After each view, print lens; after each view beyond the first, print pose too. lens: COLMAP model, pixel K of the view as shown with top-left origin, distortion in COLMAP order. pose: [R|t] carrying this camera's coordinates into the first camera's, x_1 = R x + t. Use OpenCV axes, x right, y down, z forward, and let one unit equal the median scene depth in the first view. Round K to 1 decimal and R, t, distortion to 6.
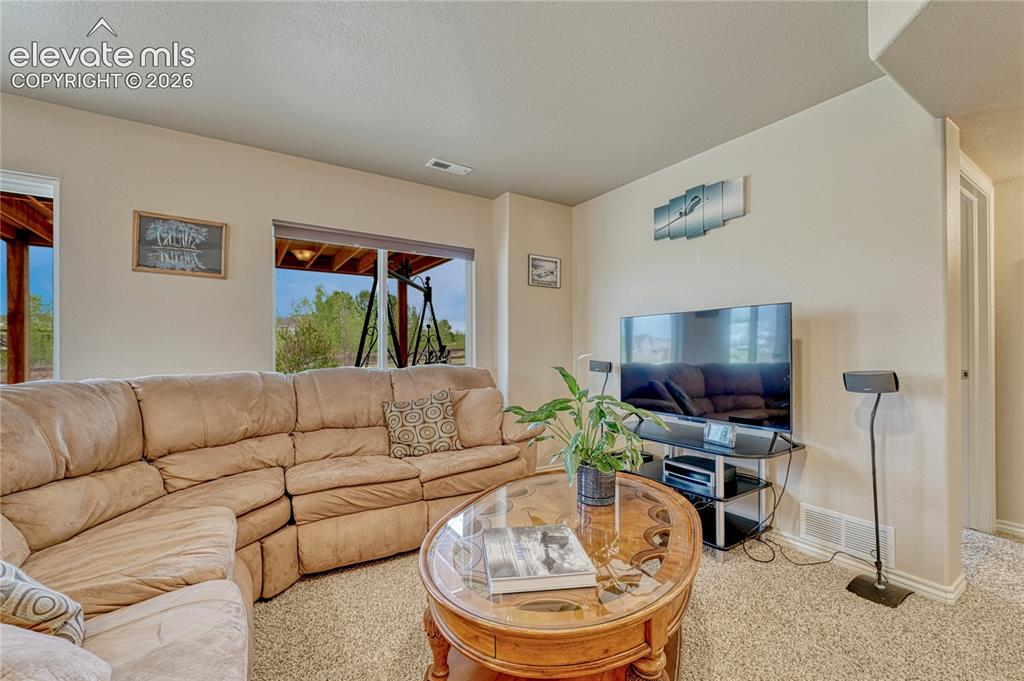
lens RADIAL K [[433.5, 0, 512.5], [0, 433.5, 347.0], [0, 0, 1]] dist [-0.001930, -0.000063]
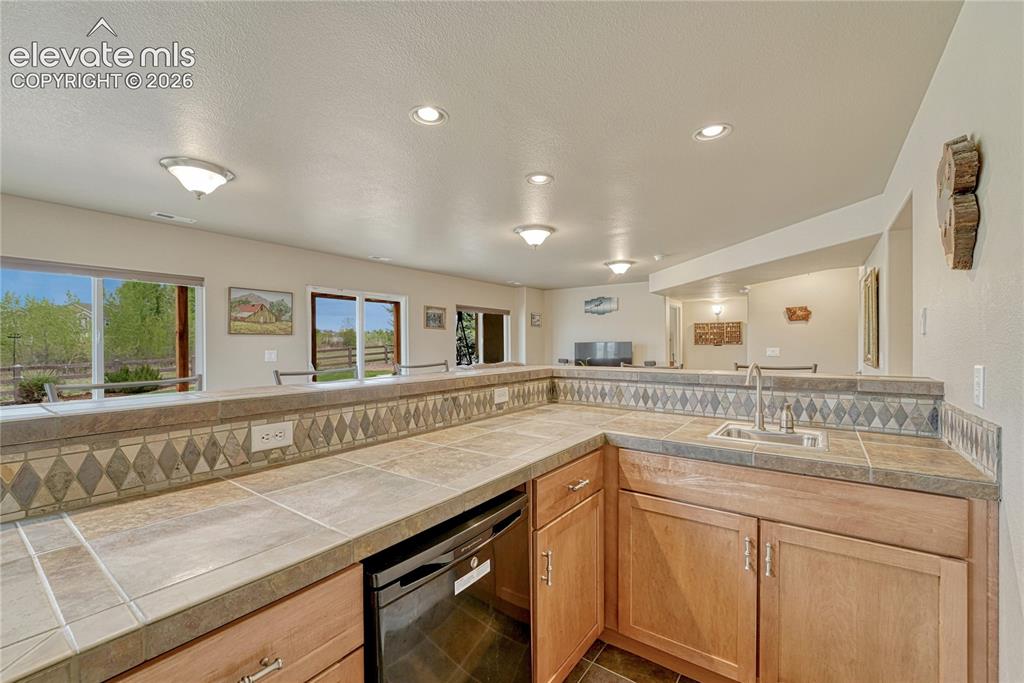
lens RADIAL K [[428.1, 0, 514.7], [0, 428.1, 338.5], [0, 0, 1]] dist [-0.010317, 0.000263]
pose [[0.940876, -0.000116, 0.338752, -0.961394], [0.001796, 0.999988, -0.004646, -0.079770], [-0.338748, 0.004980, 0.940864, -1.311163]]
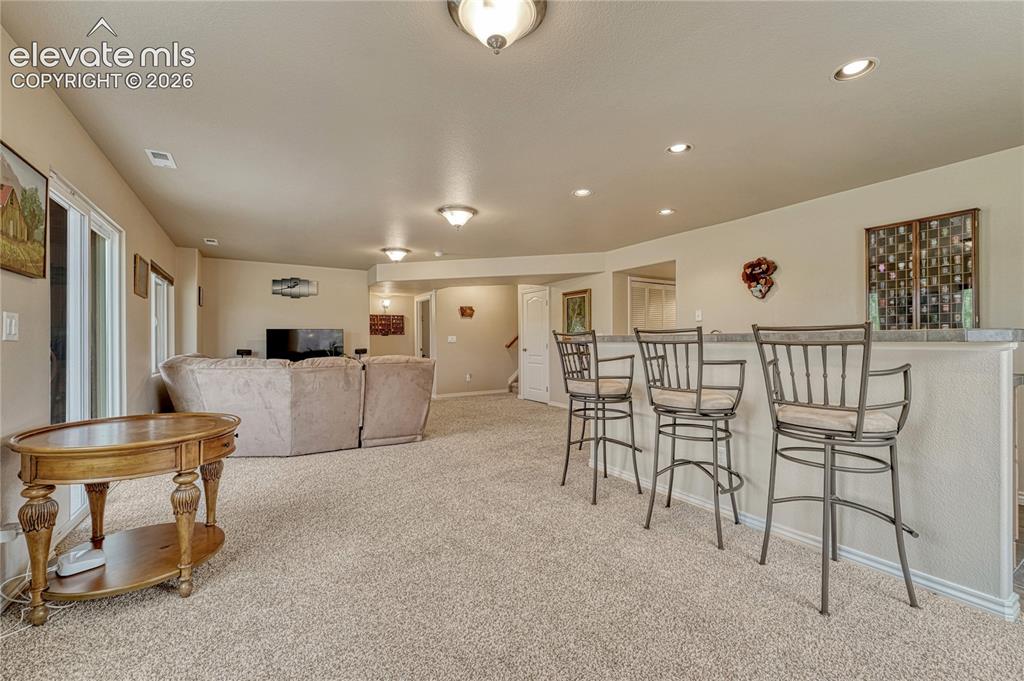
lens RADIAL K [[429.7, 0, 512.0], [0, 429.7, 340.5], [0, 0, 1]] dist [-0.002420, -0.000155]
pose [[0.040176, 0.005621, 0.999177, -1.820262], [-0.002392, 0.999982, -0.005530, 0.000281], [-0.999190, -0.002168, 0.040189, -0.313037]]
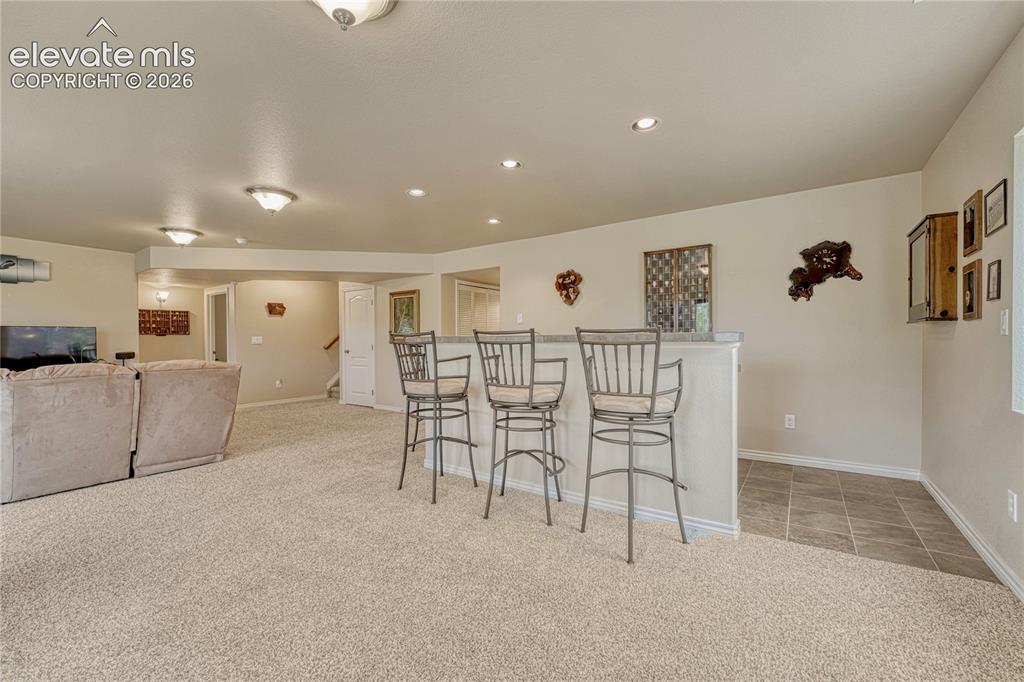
lens RADIAL K [[427.2, 0, 510.1], [0, 427.2, 343.1], [0, 0, 1]] dist [-0.000876, 0.000223]
pose [[-0.363281, 0.002595, 0.931676, -1.812861], [0.001295, 0.999997, -0.002281, 0.001100], [-0.931679, 0.000378, -0.363283, -0.266733]]
